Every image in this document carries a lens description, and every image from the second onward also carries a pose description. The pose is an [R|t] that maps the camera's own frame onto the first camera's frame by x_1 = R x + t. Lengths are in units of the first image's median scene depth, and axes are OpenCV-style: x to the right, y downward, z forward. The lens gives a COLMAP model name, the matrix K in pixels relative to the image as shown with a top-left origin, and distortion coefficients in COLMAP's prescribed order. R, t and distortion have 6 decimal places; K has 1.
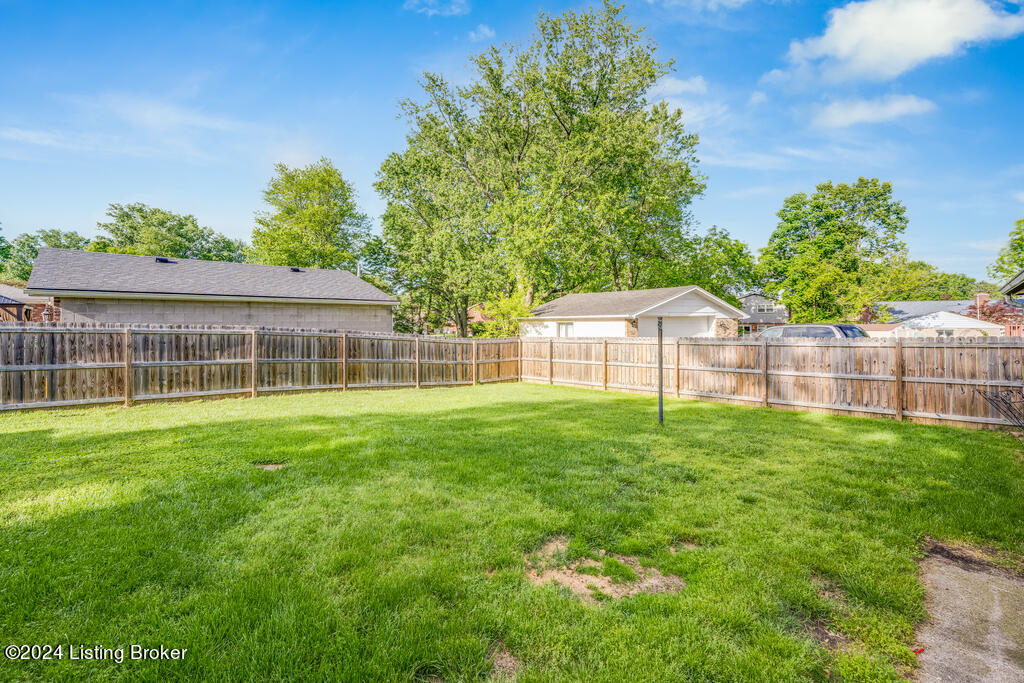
lens RADIAL K [[423.2, 0, 515.4], [0, 423.2, 314.0], [0, 0, 1]] dist [0.001138, -0.000047]
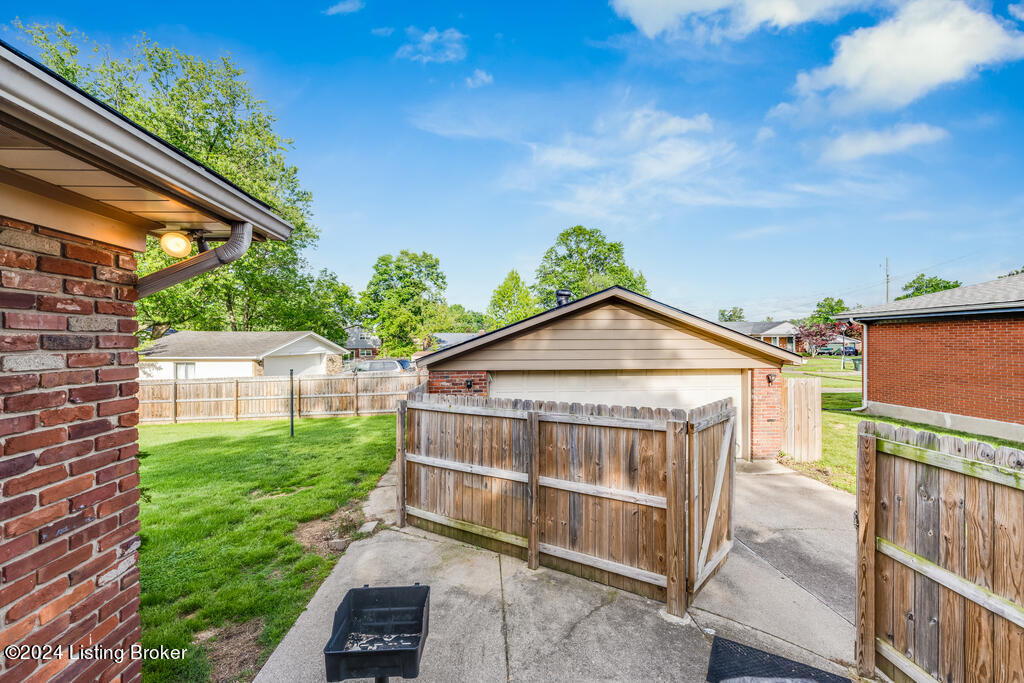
lens RADIAL K [[405.0, 0, 512.0], [0, 405.0, 341.5], [0, 0, 1]] dist [-0.012000, 0.000154]
pose [[0.642668, -0.005830, 0.766123, -0.116205], [-0.010467, 0.999811, 0.016389, -0.053689], [-0.766073, -0.018551, 0.642486, -0.246173]]
